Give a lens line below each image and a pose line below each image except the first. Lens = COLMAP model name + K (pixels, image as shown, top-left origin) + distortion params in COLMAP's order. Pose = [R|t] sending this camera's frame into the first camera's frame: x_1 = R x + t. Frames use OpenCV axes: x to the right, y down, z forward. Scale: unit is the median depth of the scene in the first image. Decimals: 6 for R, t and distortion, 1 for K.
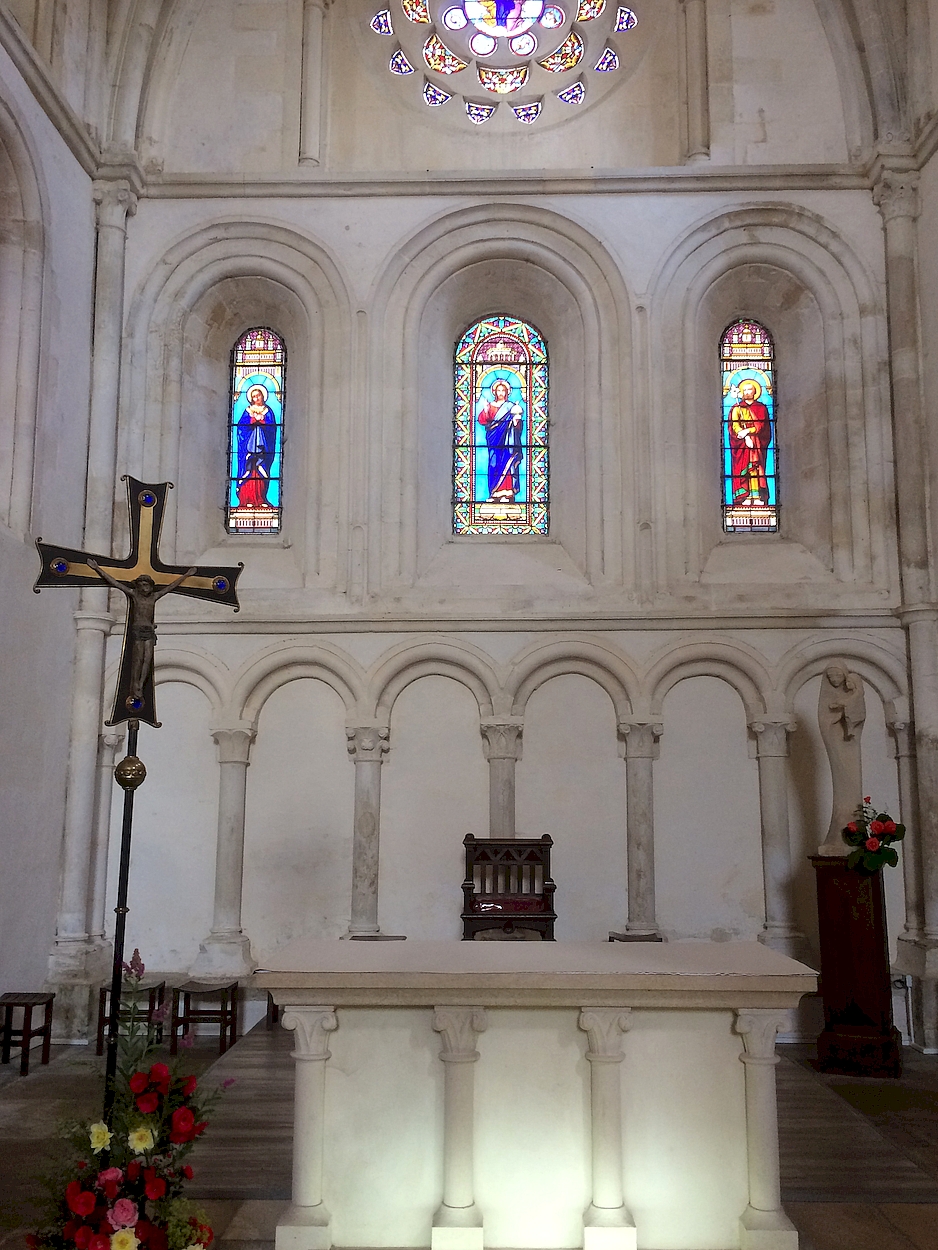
lens RADIAL K [[1151.2, 0, 469.0], [0, 1151.2, 625.0], [0, 0, 1]] dist [0.079397, -0.117734]
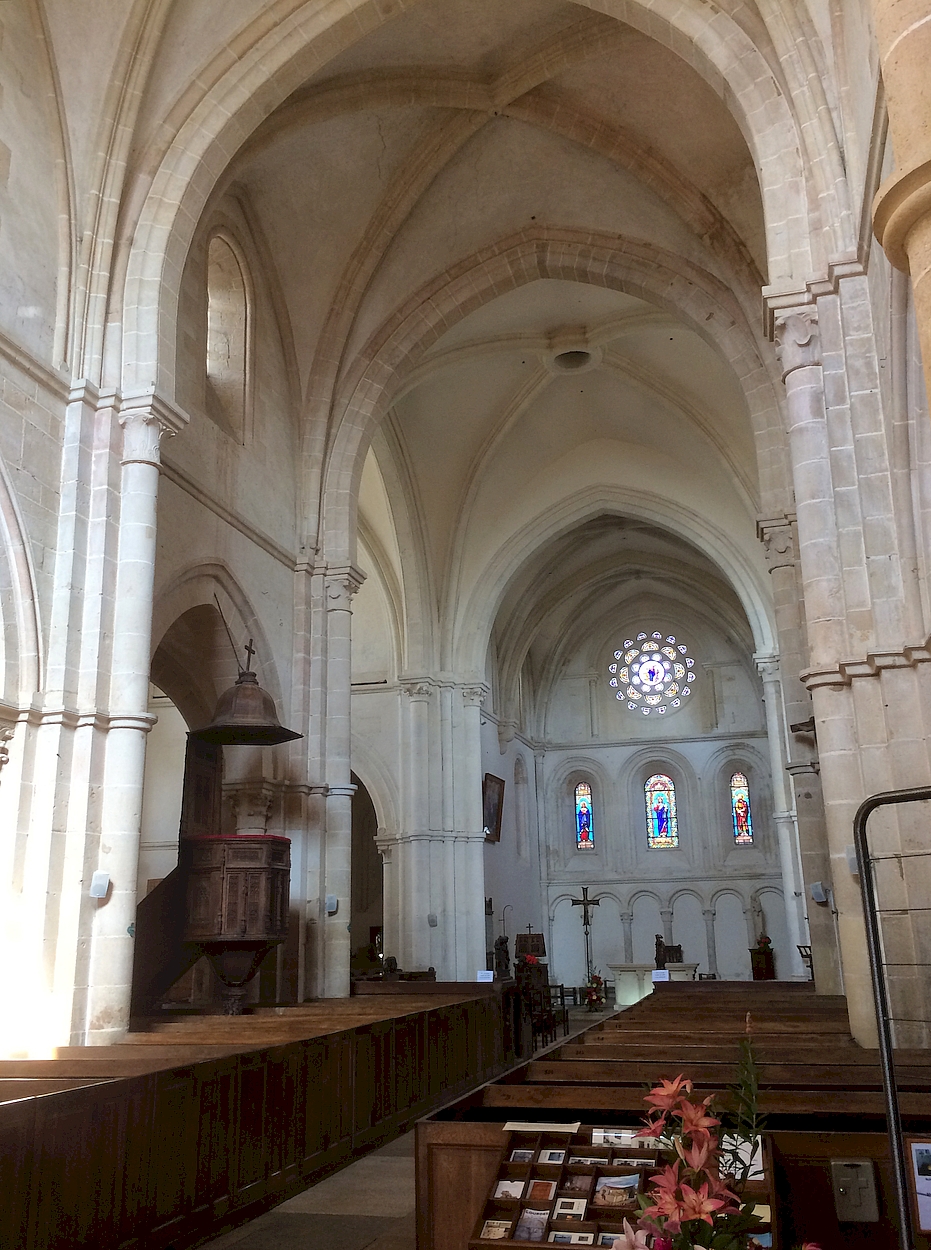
lens RADIAL K [[1072.2, 0, 465.5], [0, 1072.2, 625.0], [0, 0, 1]] dist [0.079551, -0.109917]
pose [[0.968489, -0.088002, -0.232990, 0.250314], [0.058780, 0.989832, -0.129530, -0.339560], [0.242019, 0.111753, 0.963814, -2.106434]]
